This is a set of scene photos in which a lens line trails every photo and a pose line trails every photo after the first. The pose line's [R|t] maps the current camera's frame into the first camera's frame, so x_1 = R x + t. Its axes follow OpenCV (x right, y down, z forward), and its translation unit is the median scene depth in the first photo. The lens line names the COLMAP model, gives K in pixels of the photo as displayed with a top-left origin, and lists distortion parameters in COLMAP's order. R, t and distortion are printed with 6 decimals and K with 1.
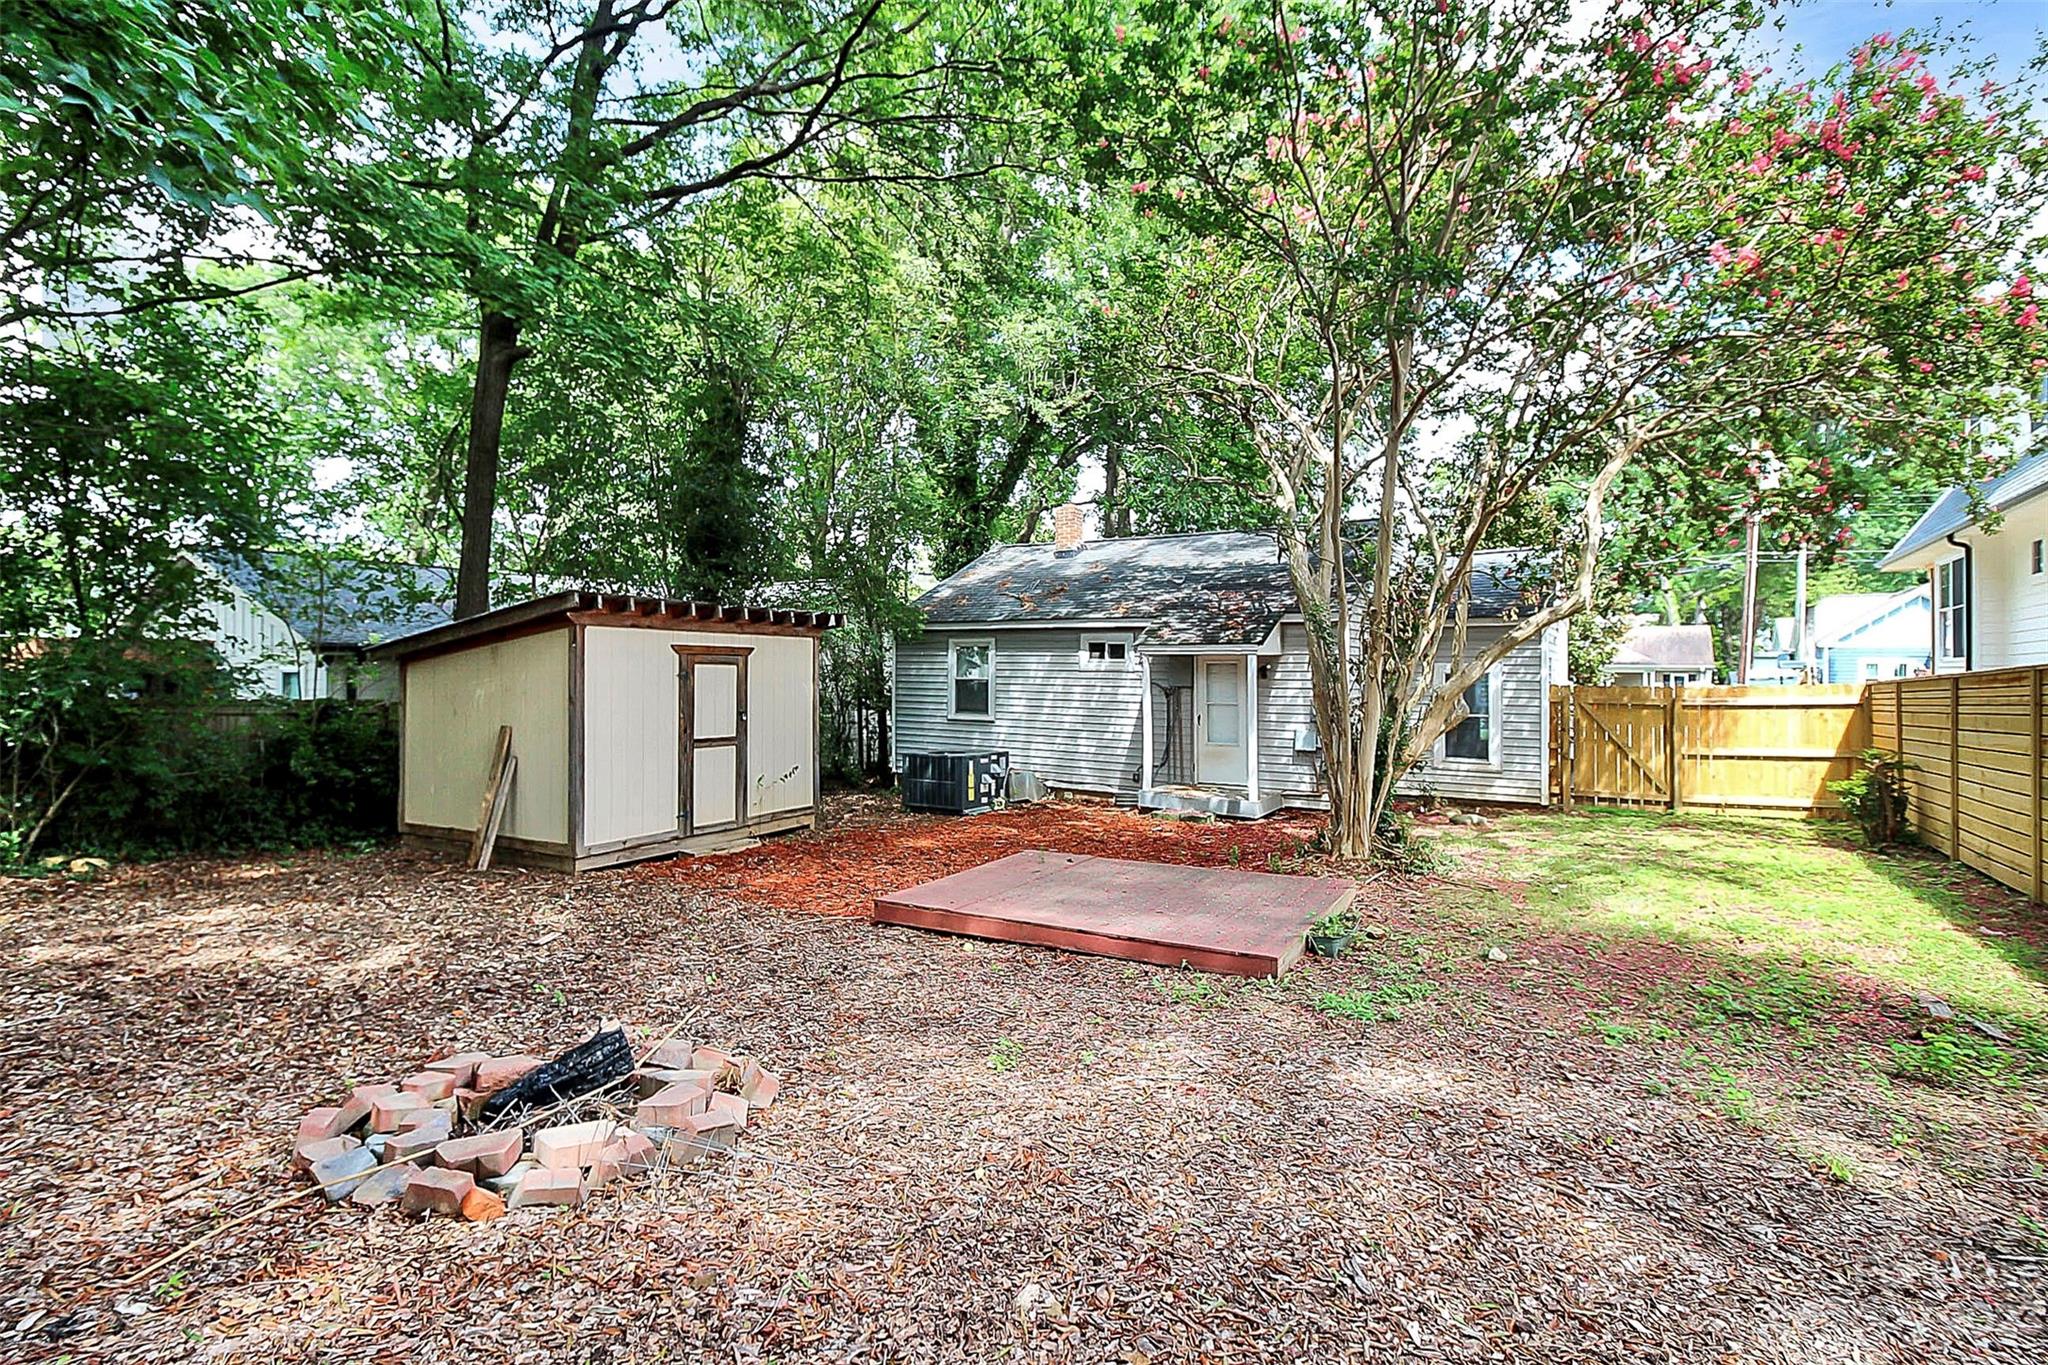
lens RADIAL K [[942.4, 0, 1023.4], [0, 942.4, 677.8], [0, 0, 1]] dist [-0.000213, 0.000266]
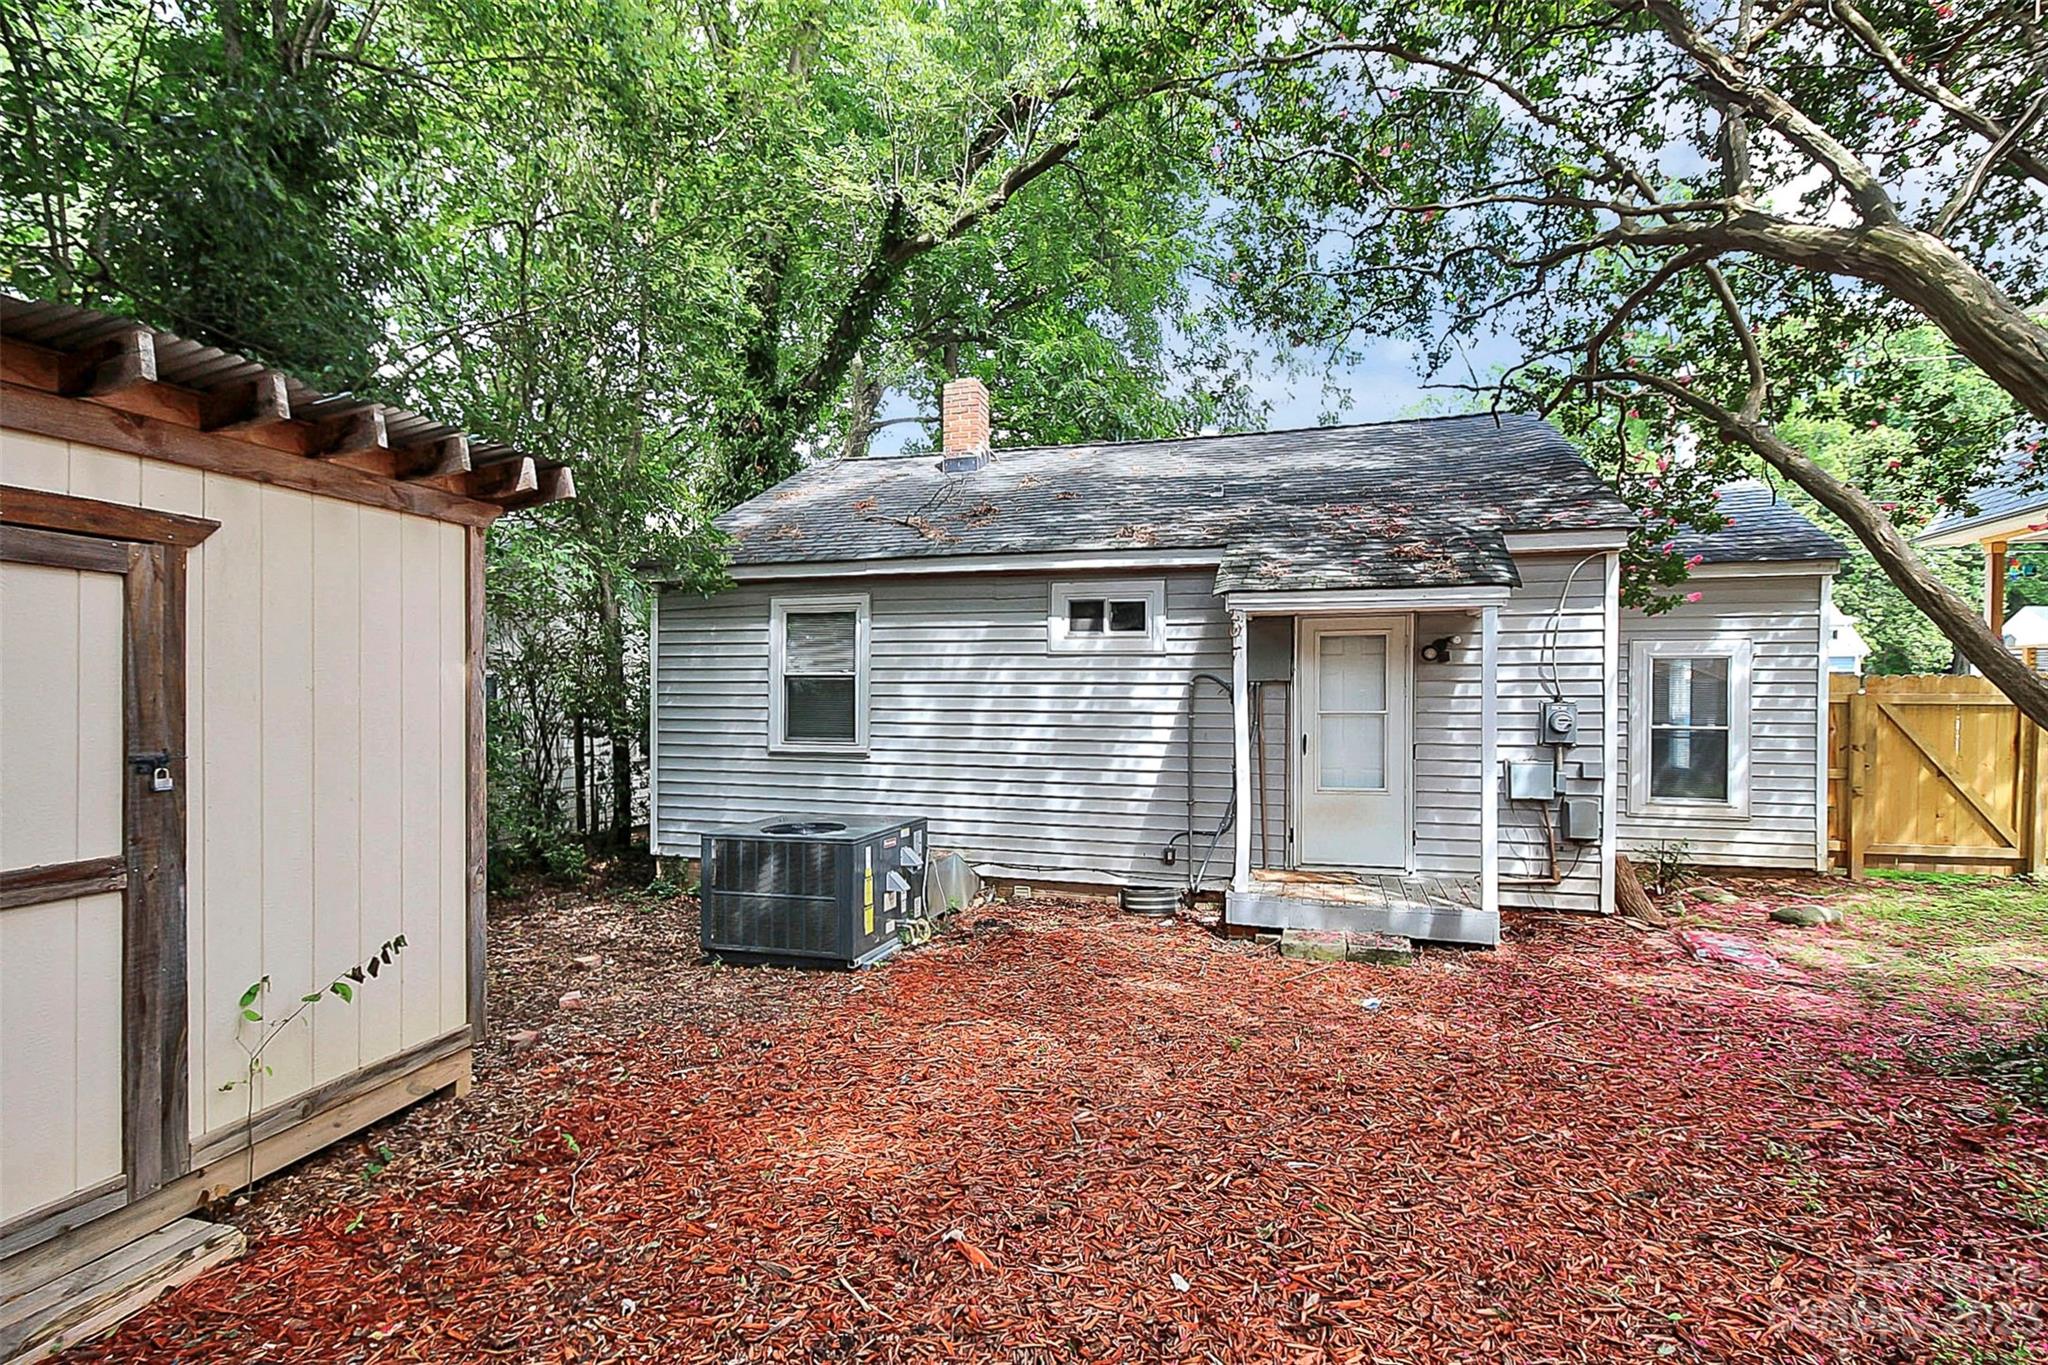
lens RADIAL K [[942.4, 0, 1027.0], [0, 942.4, 696.0], [0, 0, 1]] dist [-0.000213, 0.000266]
pose [[0.955941, -0.007739, 0.293458, -0.108027], [0.007611, 0.999970, 0.001579, 0.014984], [-0.293461, 0.000724, 0.955971, 0.515482]]
